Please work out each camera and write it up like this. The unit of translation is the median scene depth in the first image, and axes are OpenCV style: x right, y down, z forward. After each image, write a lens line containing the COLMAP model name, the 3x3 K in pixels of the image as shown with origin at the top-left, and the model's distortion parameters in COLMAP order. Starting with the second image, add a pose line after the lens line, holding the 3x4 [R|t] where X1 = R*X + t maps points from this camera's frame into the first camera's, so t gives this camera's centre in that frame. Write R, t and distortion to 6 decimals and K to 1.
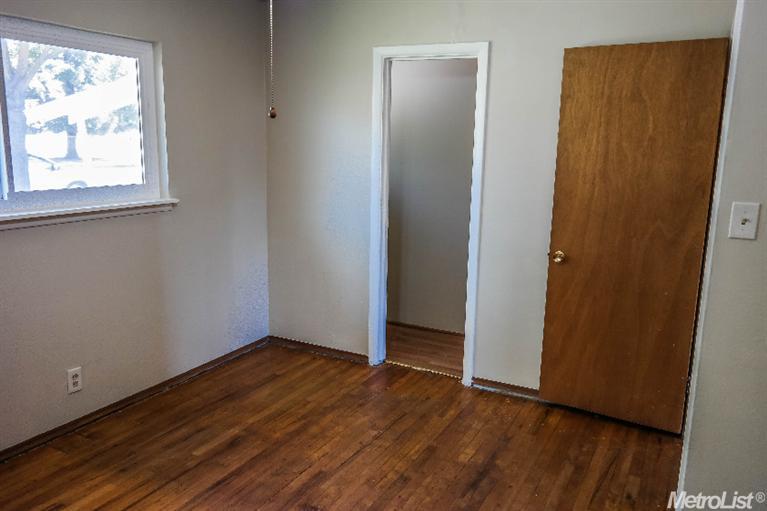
lens RADIAL K [[624.2, 0, 377.3], [0, 624.2, 256.6], [0, 0, 1]] dist [0.013794, 0.011992]
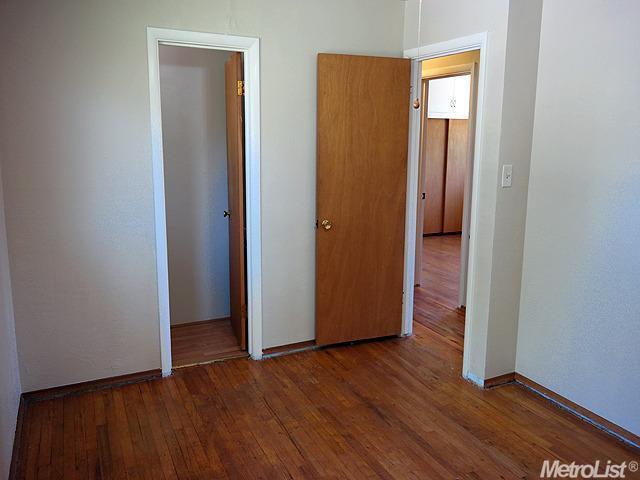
lens RADIAL K [[565.5, 0, 381.4], [0, 565.5, 241.2], [0, 0, 1]] dist [0.020677, -0.001994]
pose [[0.539405, -0.173655, 0.823946, -0.571484], [0.164223, 0.981409, 0.099332, -0.060721], [-0.825877, 0.081731, 0.557895, 0.300977]]
